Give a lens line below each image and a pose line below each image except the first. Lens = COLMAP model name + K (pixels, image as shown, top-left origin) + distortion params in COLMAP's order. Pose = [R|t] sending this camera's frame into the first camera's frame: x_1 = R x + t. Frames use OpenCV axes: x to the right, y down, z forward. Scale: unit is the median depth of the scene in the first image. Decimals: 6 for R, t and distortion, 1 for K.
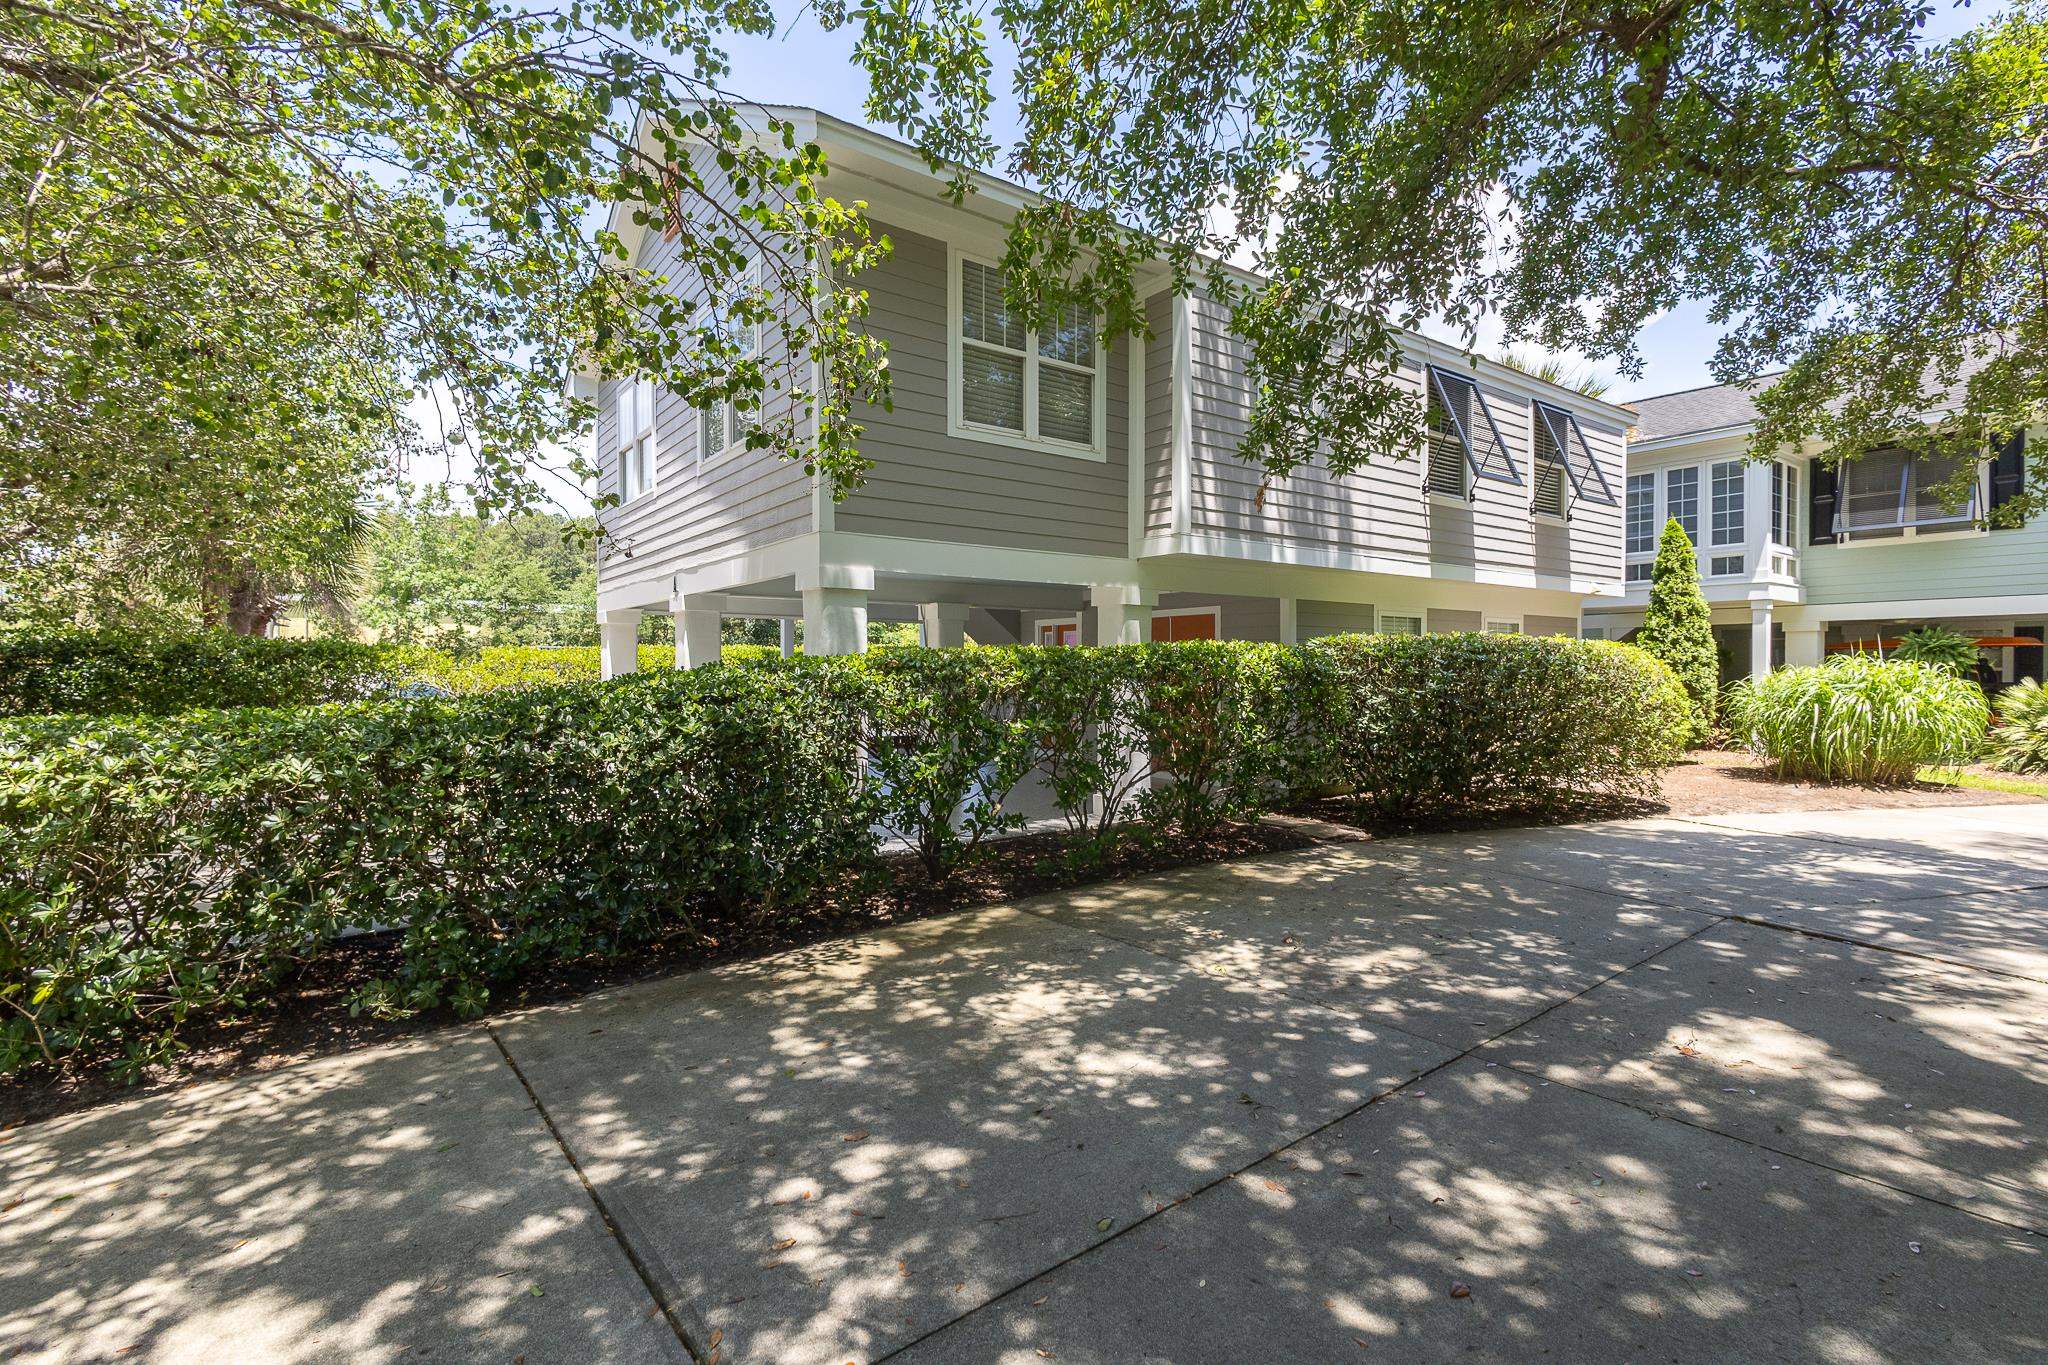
lens RADIAL K [[946.3, 0, 1022.6], [0, 946.3, 671.1], [0, 0, 1]] dist [0.003805, -0.000192]
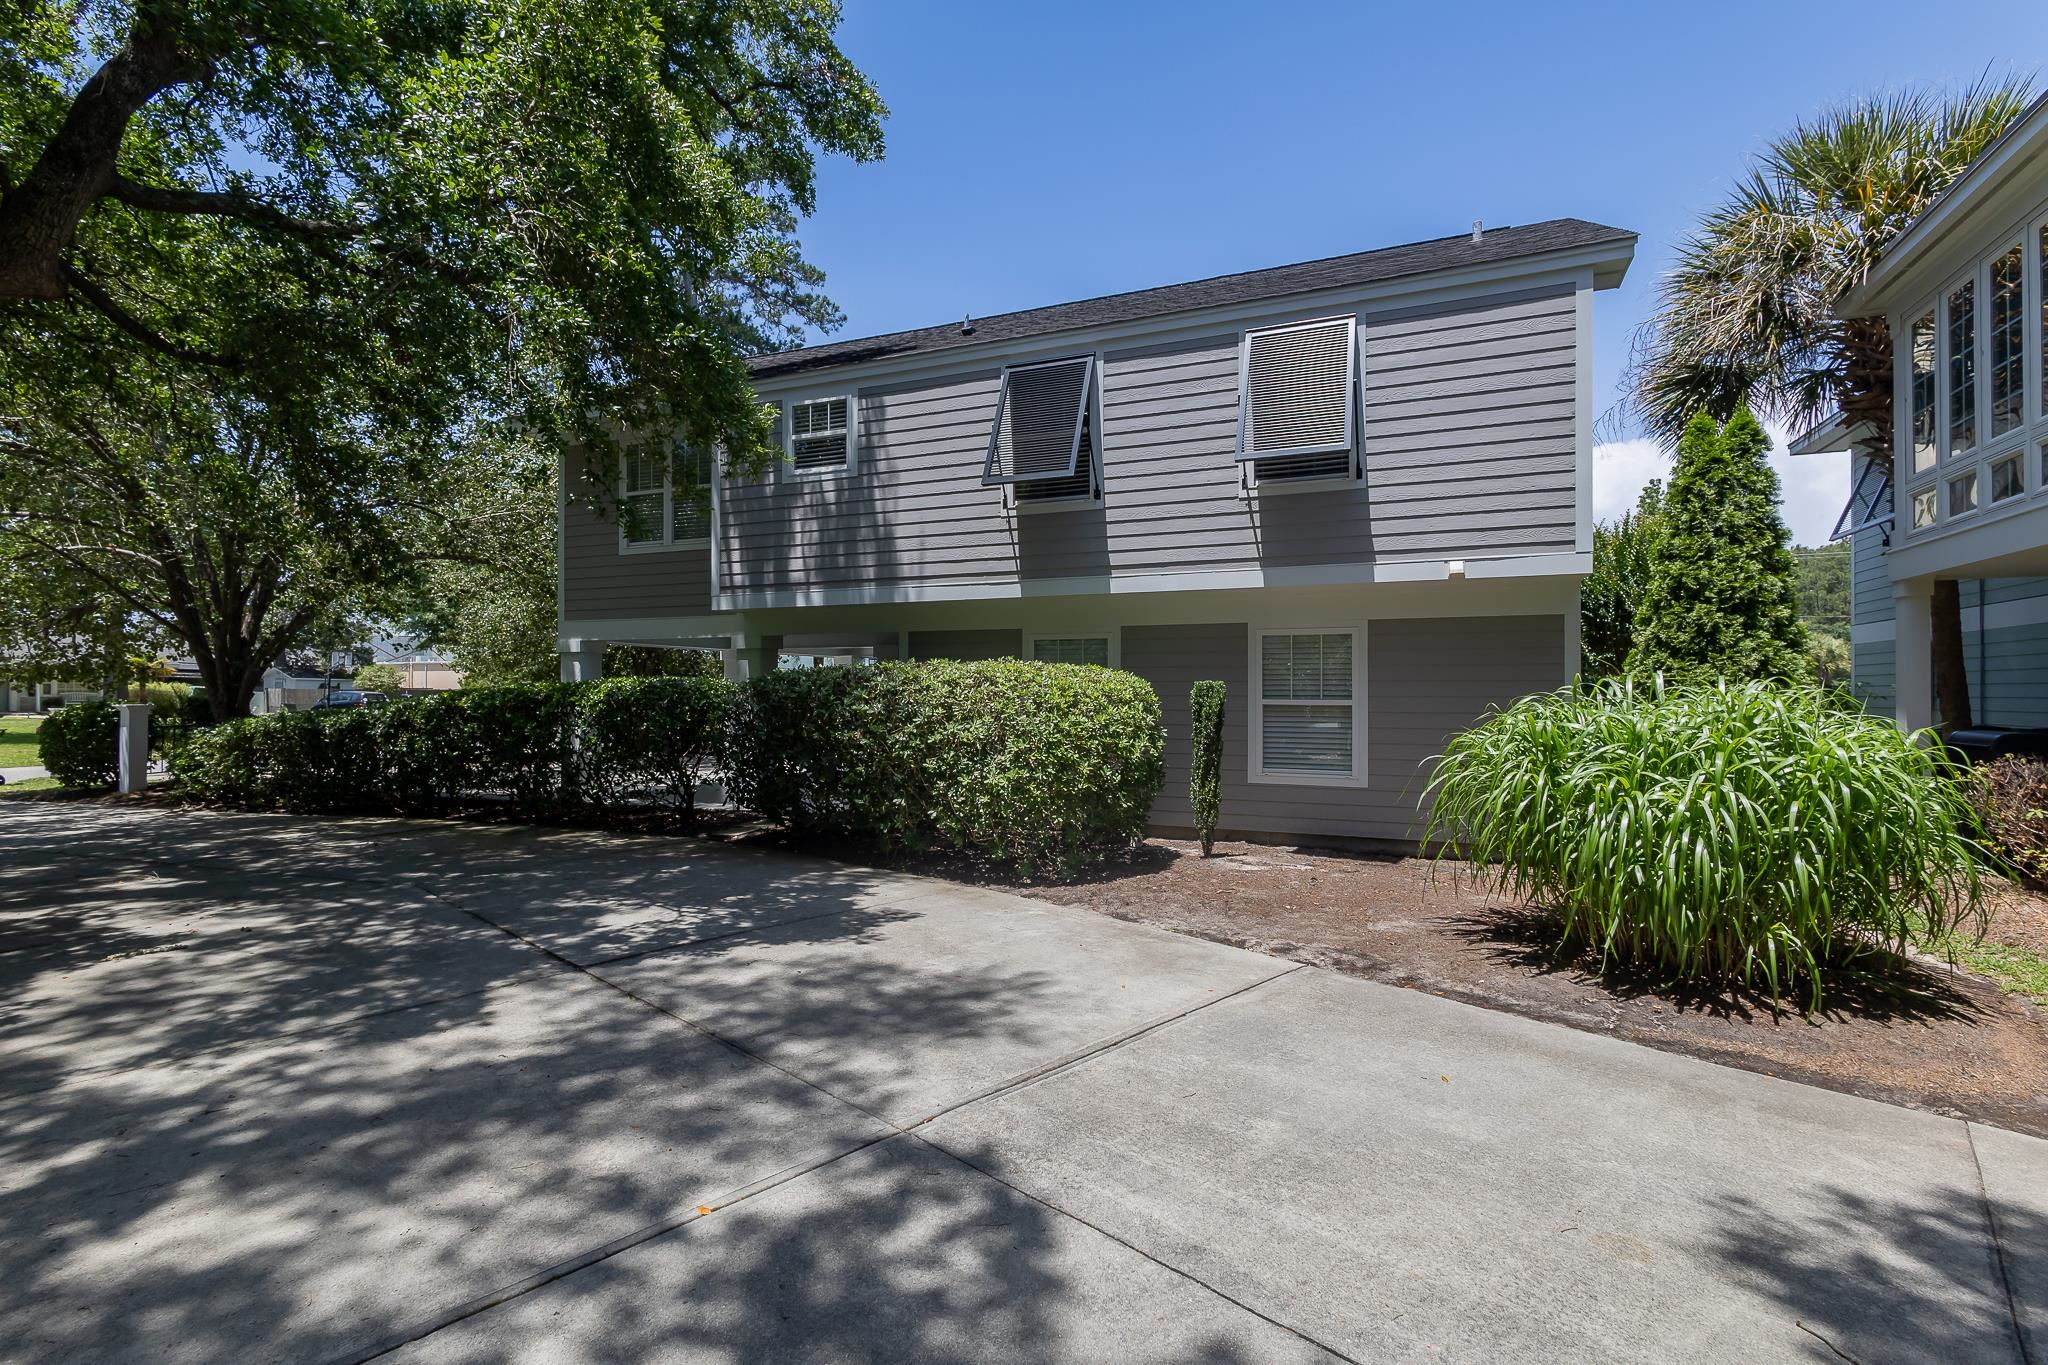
lens RADIAL K [[946.3, 0, 1025.0], [0, 946.3, 691.3], [0, 0, 1]] dist [0.003805, -0.000192]
pose [[0.493895, 0.001931, -0.869519, 1.446314], [-0.007181, 0.999972, -0.001859, -0.009456], [0.869492, 0.007162, 0.493896, 0.668895]]
